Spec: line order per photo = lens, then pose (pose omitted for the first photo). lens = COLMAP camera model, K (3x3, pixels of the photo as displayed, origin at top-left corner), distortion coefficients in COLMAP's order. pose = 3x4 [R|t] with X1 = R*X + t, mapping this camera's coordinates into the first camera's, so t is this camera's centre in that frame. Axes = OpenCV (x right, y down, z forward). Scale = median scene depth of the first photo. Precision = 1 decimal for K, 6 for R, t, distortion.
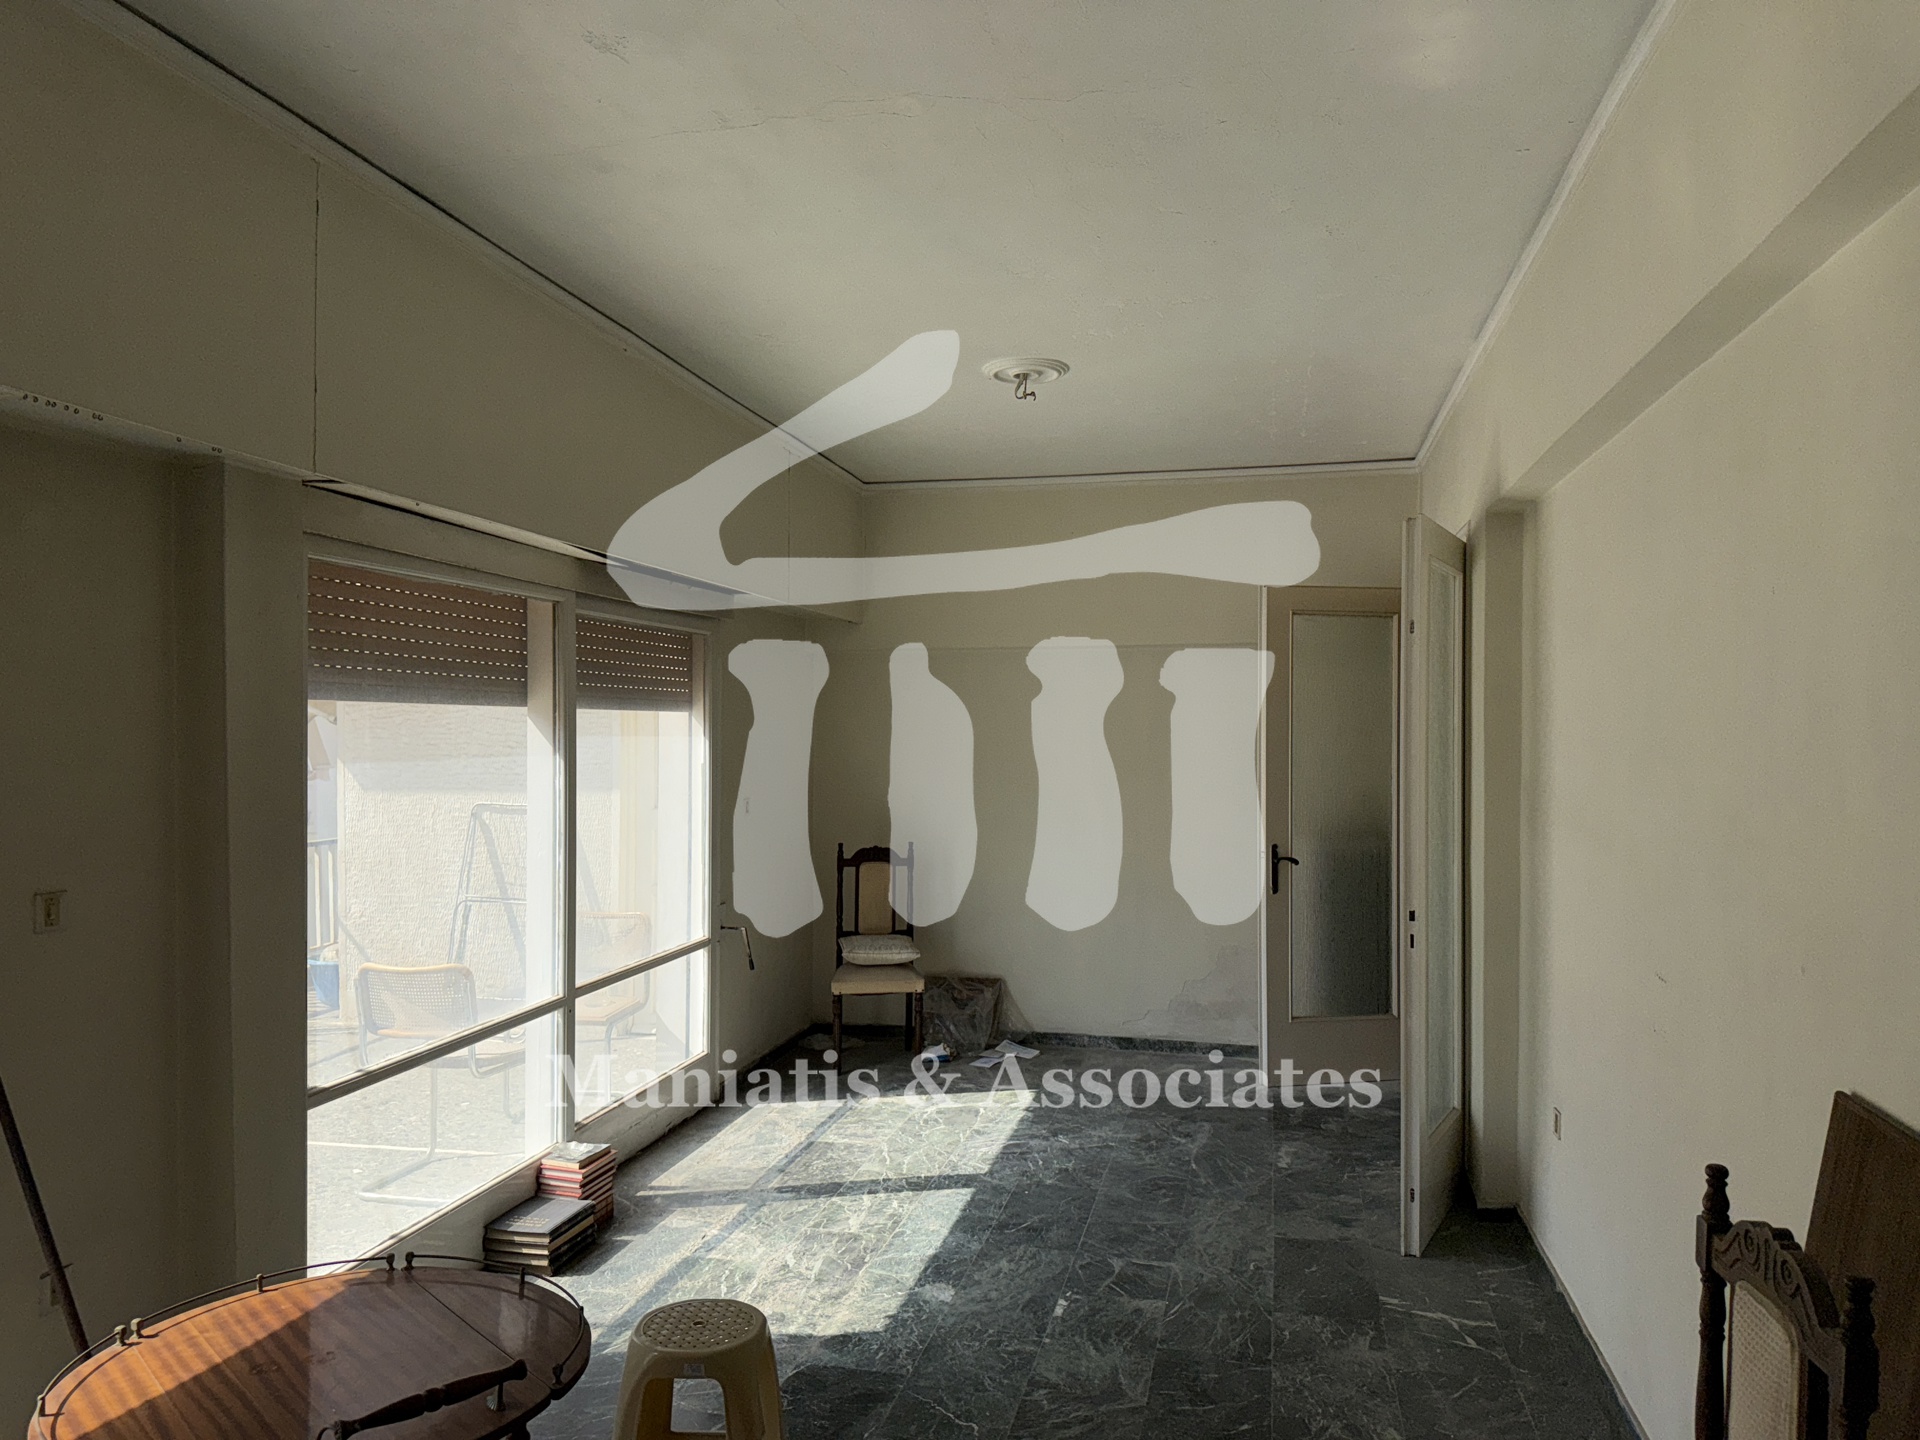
lens RADIAL K [[1354.0, 0, 965.9], [0, 1354.0, 726.5], [0, 0, 1]] dist [0.072052, -0.110319]
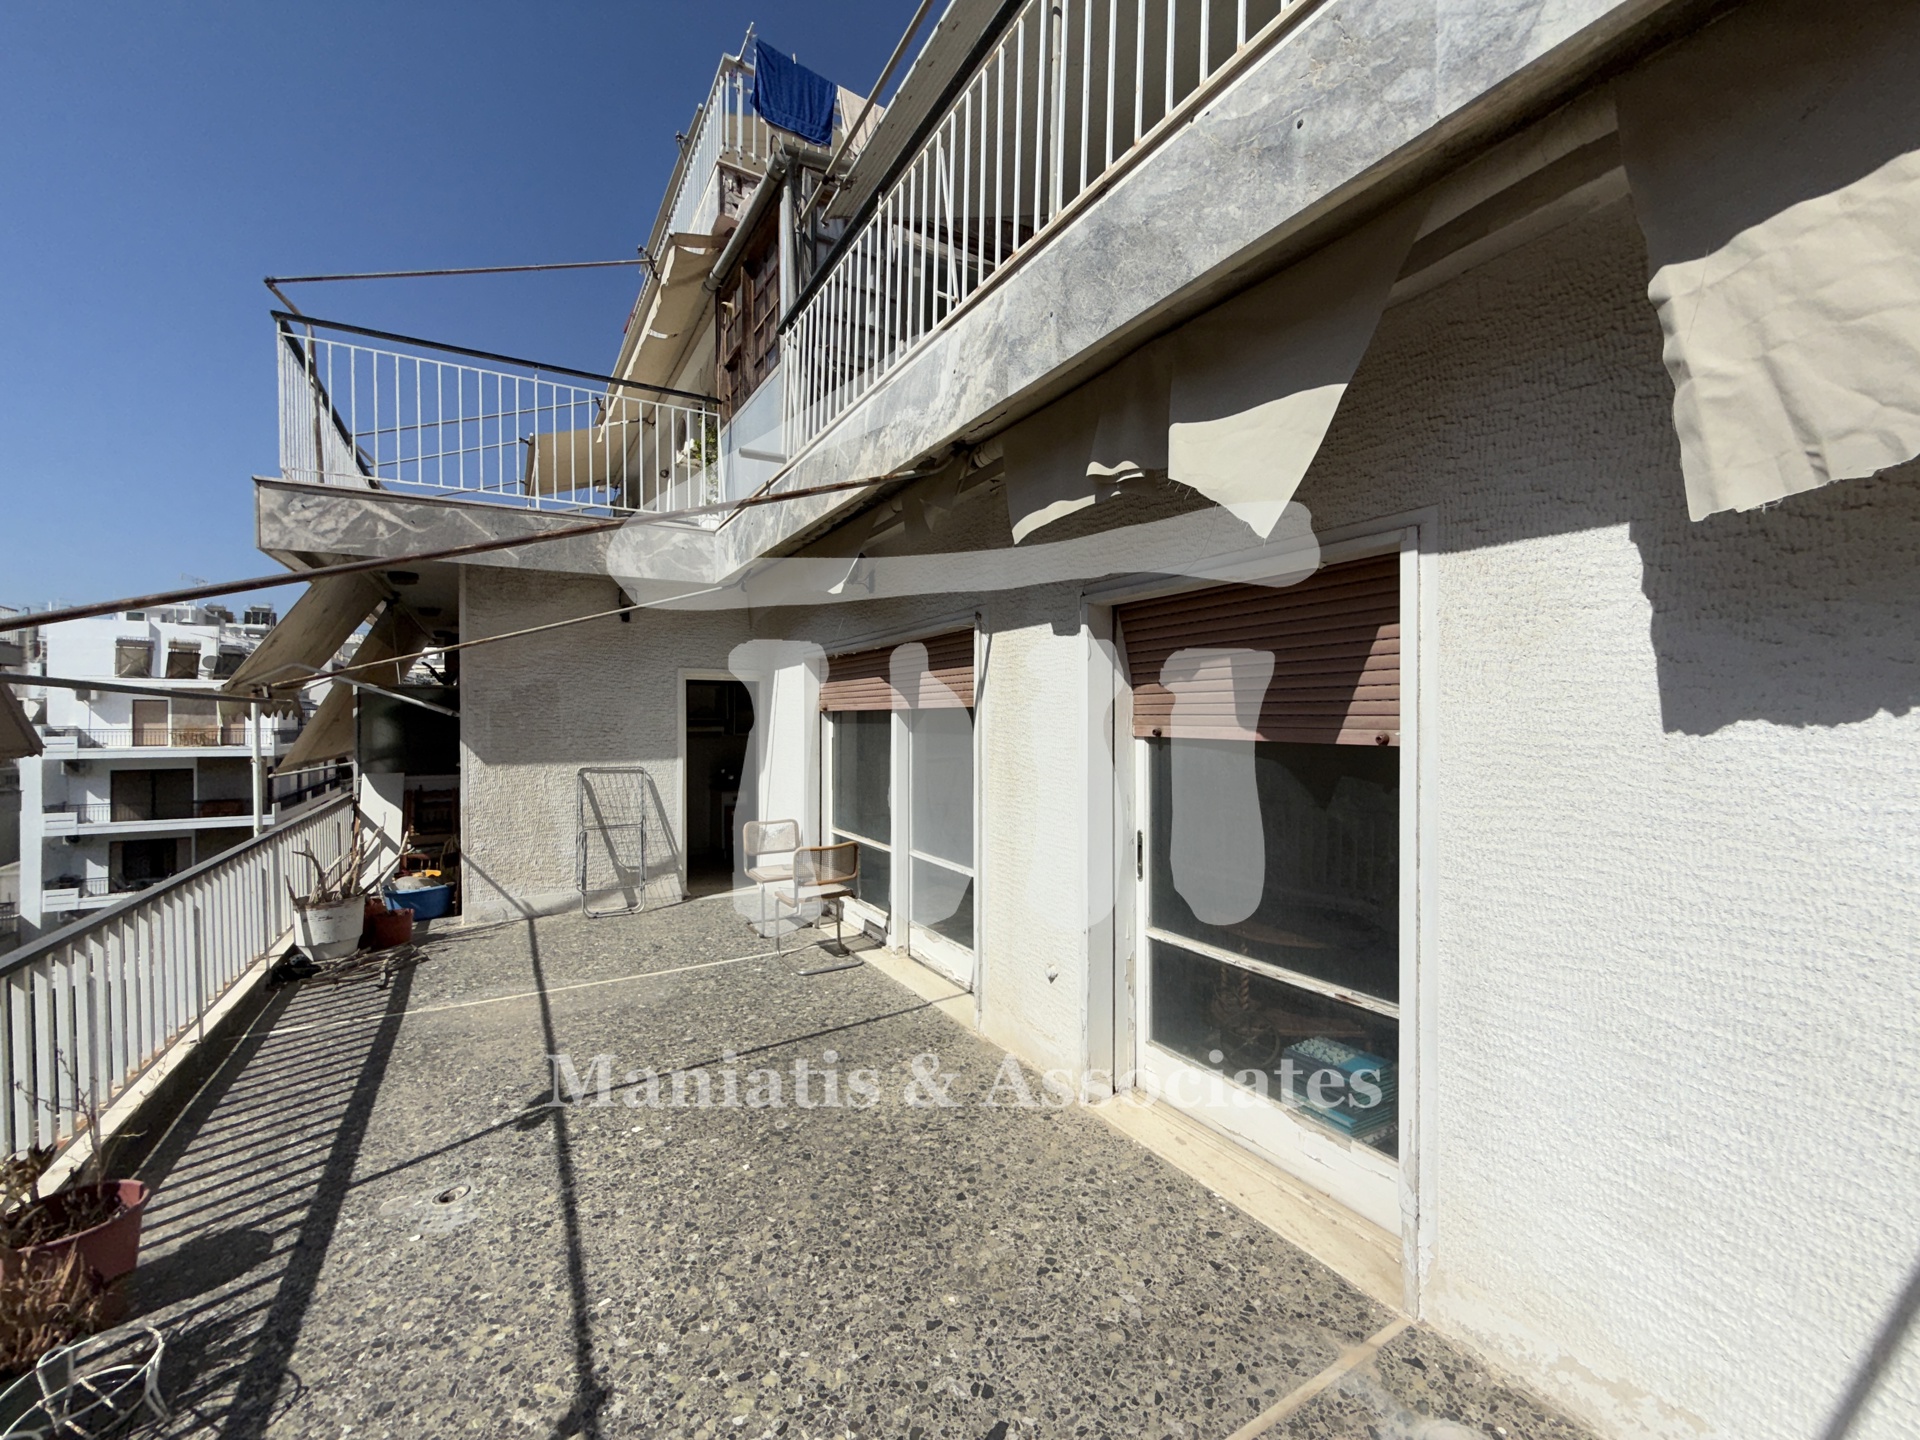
lens RADIAL K [[765.3, 0, 955.0], [0, 765.3, 719.4], [0, 0, 1]] dist [-0.000041, 0.000172]
pose [[0.732479, -0.003999, 0.680778, -1.044158], [0.002261, 0.999992, 0.003442, -0.002215], [-0.680786, -0.000982, 0.732481, 0.114042]]
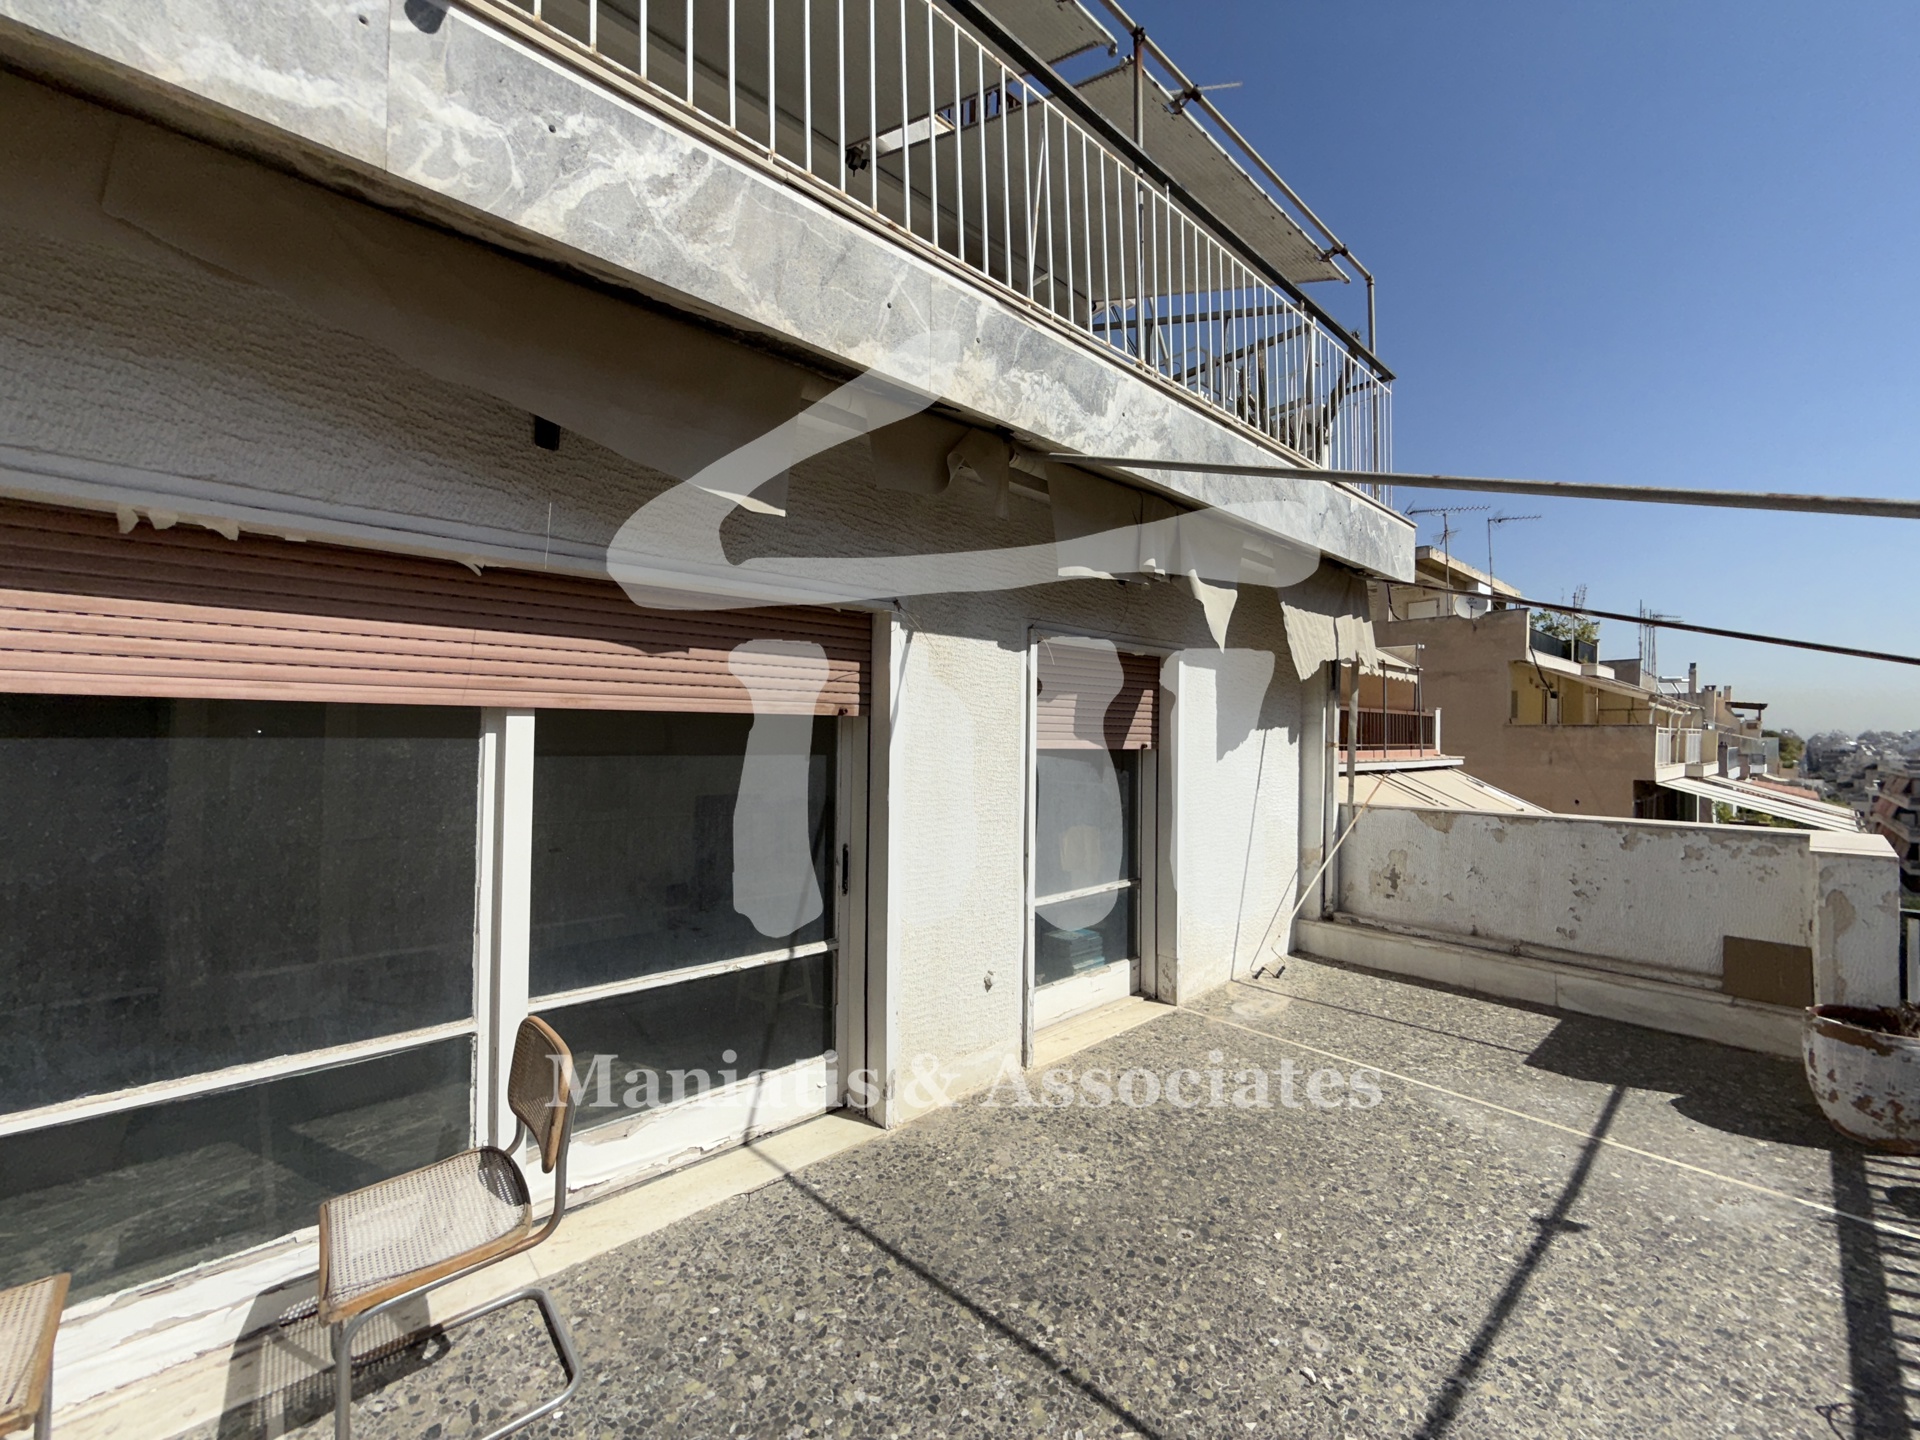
lens RADIAL K [[766.2, 0, 951.3], [0, 766.2, 719.3], [0, 0, 1]] dist [-0.000496, -0.000221]
pose [[-0.812649, -0.001226, 0.582752, -0.878521], [-0.014163, 0.999744, -0.017647, -0.000115], [-0.582582, -0.022594, -0.812458, 1.285491]]
